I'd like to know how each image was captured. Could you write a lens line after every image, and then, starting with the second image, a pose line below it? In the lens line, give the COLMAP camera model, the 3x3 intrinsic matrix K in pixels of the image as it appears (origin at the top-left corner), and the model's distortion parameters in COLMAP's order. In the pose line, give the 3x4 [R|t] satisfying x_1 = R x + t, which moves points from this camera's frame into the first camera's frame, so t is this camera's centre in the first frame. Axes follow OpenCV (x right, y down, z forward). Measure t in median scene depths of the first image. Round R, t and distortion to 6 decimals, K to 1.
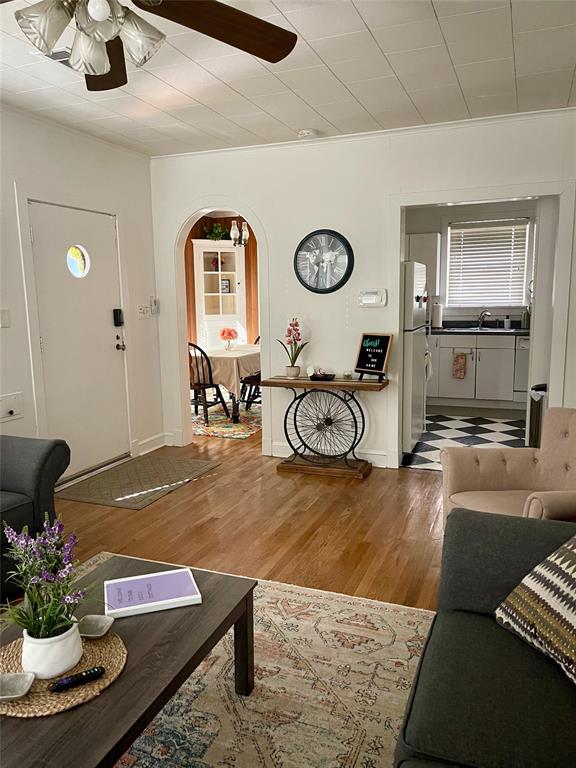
lens RADIAL K [[567.5, 0, 285.4], [0, 567.5, 382.2], [0, 0, 1]] dist [0.012084, 0.001672]
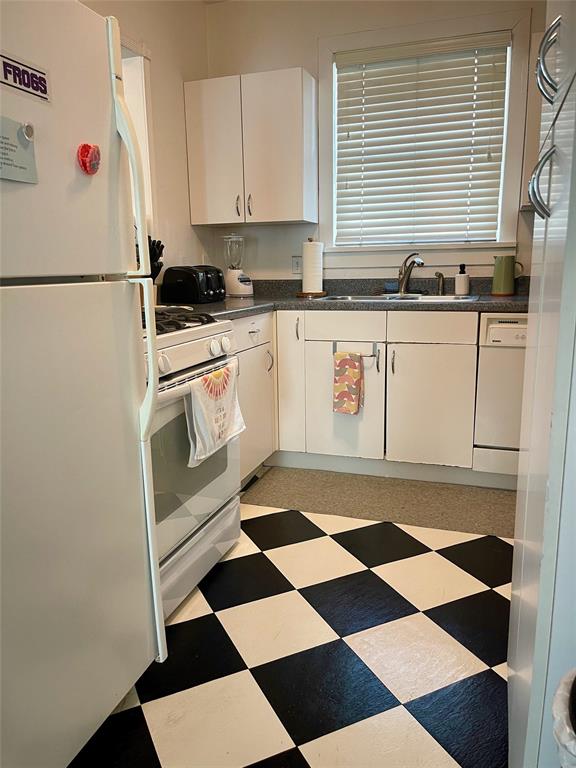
lens RADIAL K [[567.5, 0, 291.1], [0, 567.5, 386.7], [0, 0, 1]] dist [0.012084, 0.001672]
pose [[0.998386, -0.009516, 0.055996, 0.232535], [0.006664, 0.998682, 0.050897, -0.046960], [-0.056407, -0.050442, 0.997133, 0.563243]]
